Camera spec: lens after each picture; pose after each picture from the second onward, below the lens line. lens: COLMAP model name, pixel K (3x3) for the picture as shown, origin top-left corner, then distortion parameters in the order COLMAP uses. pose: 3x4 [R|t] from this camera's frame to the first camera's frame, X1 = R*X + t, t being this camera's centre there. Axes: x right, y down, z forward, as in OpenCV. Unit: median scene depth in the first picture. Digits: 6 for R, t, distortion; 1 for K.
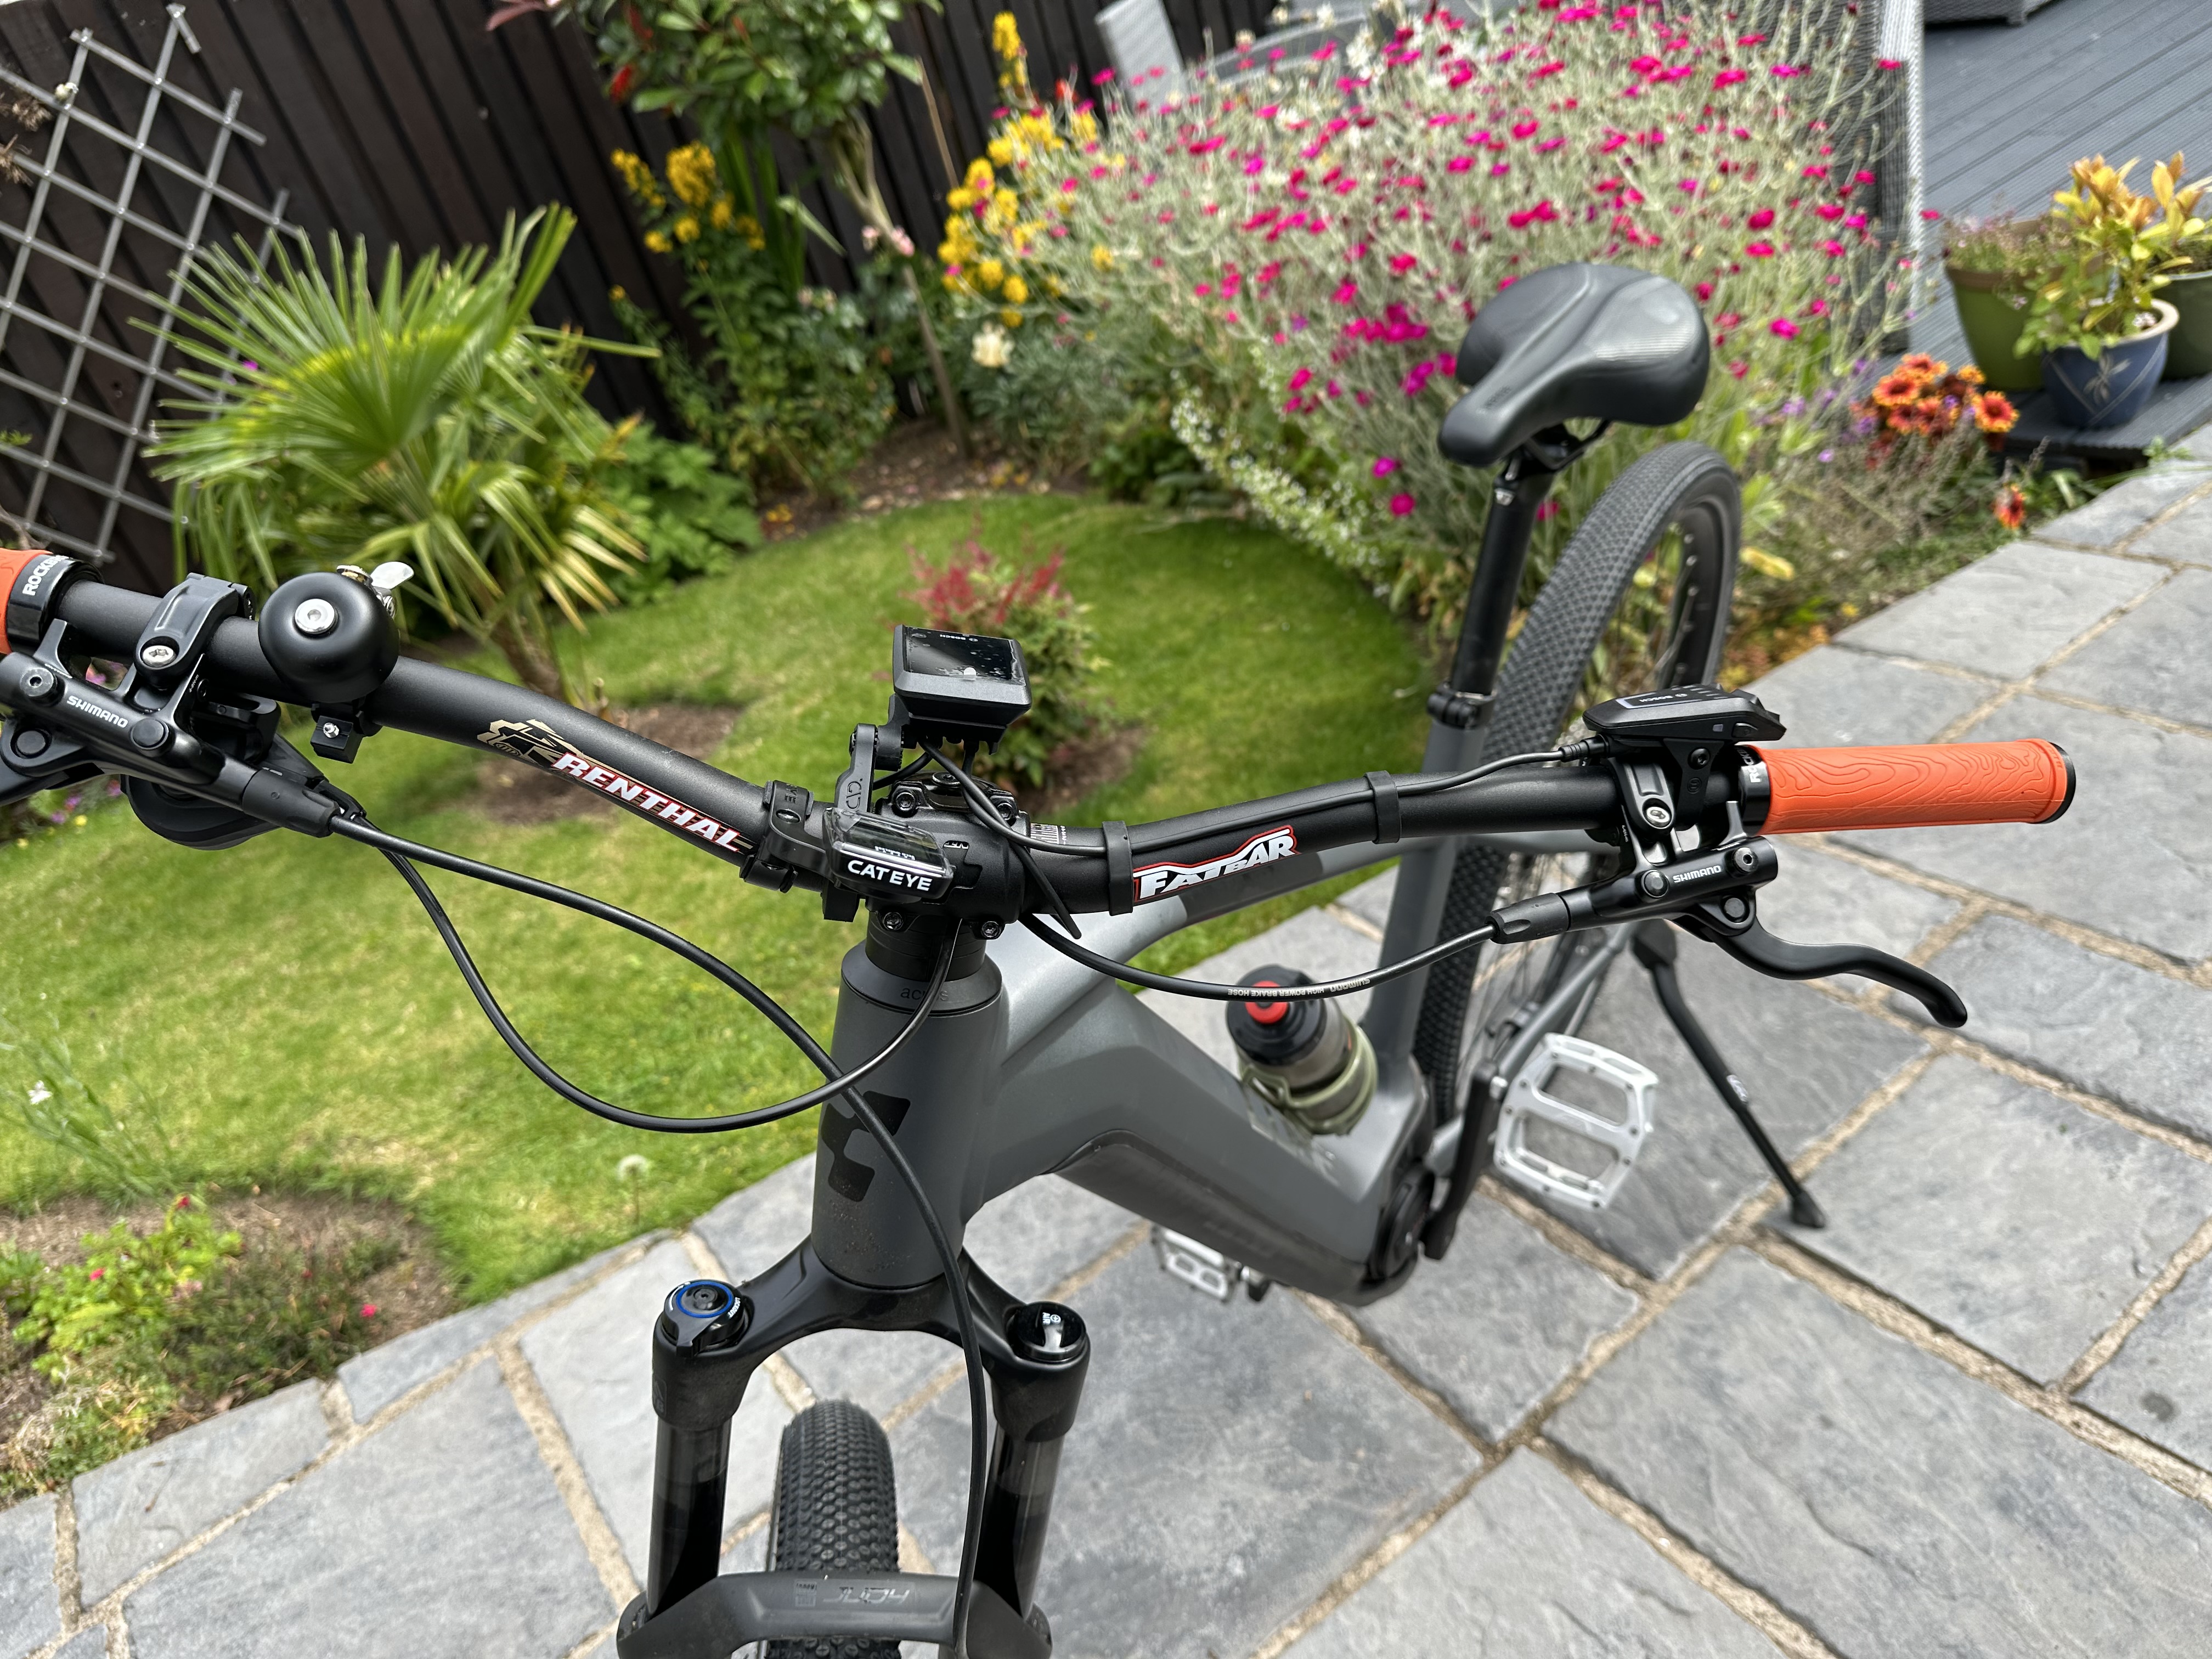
lens RADIAL K [[1578.4, 0, 1105.1], [0, 1578.4, 792.9], [0, 0, 1]] dist [-0.045175, 0.023166]
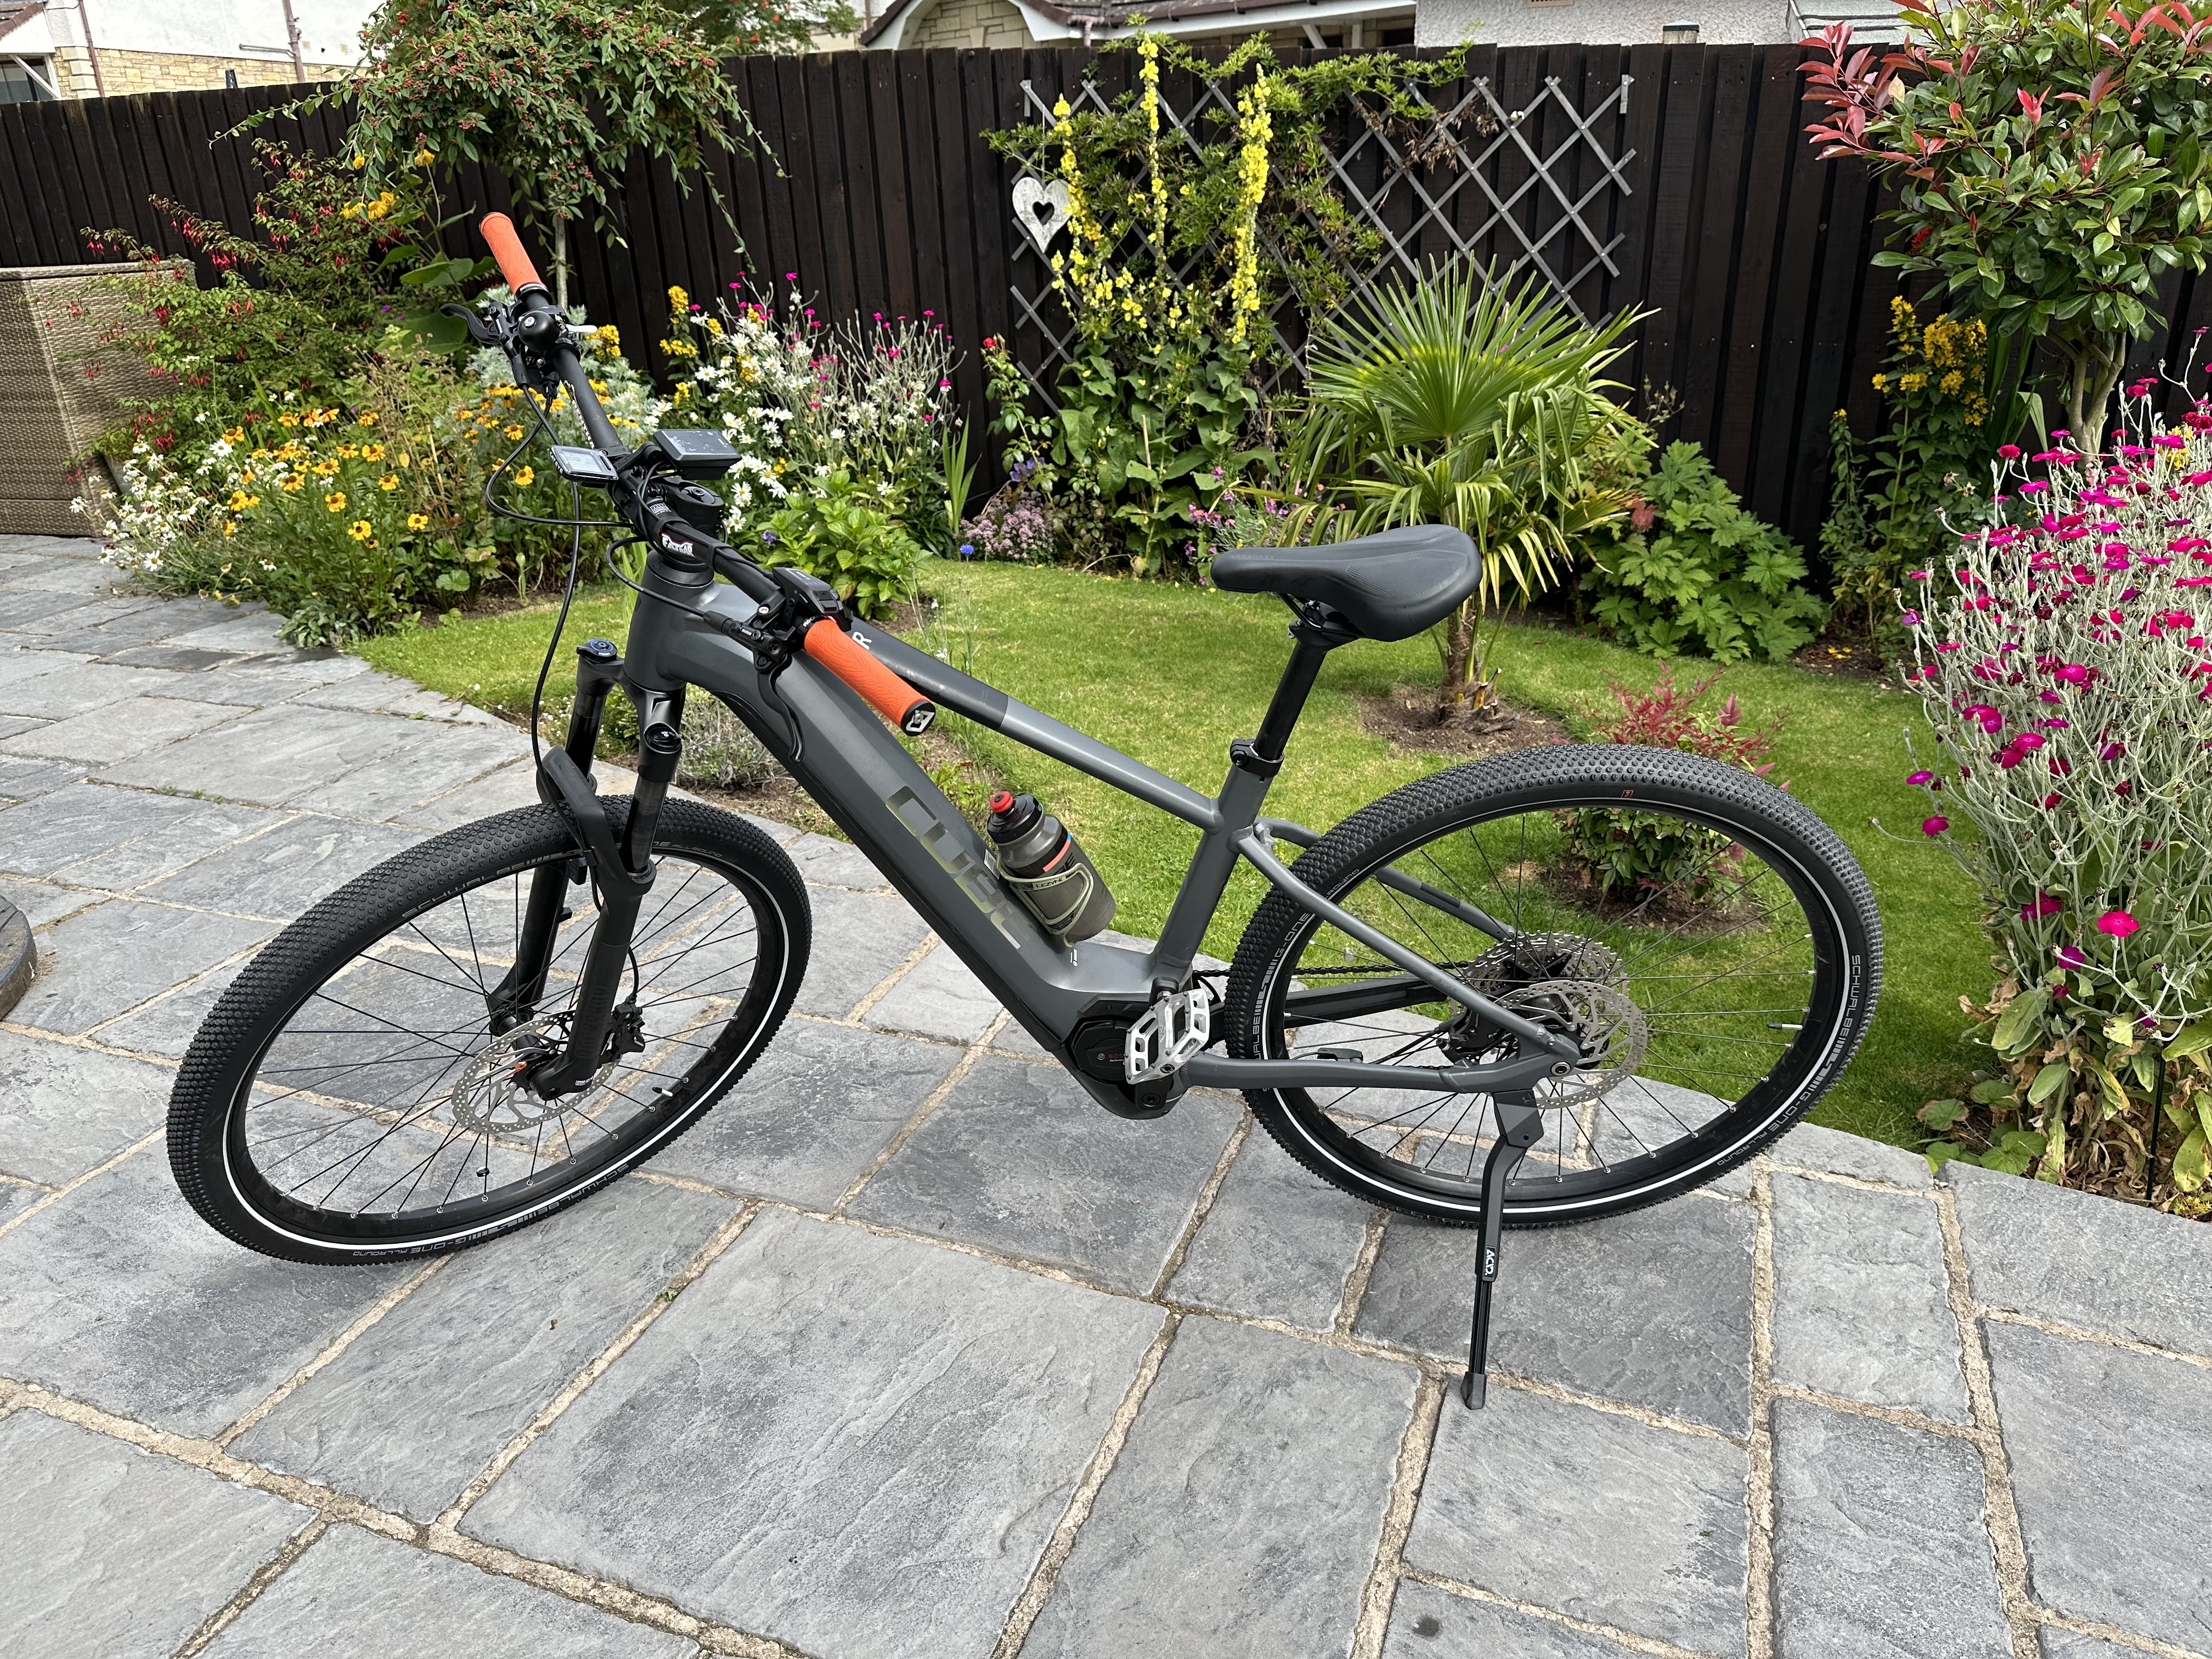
lens RADIAL K [[1522.0, 0, 1106.0], [0, 1522.0, 829.5], [0, 0, 1]] dist [-0.001194, -0.111483]
pose [[0.543233, 0.536114, -0.646126, 0.541521], [-0.528698, 0.816267, 0.232781, -0.128553], [0.652208, 0.215152, 0.726866, -0.059898]]
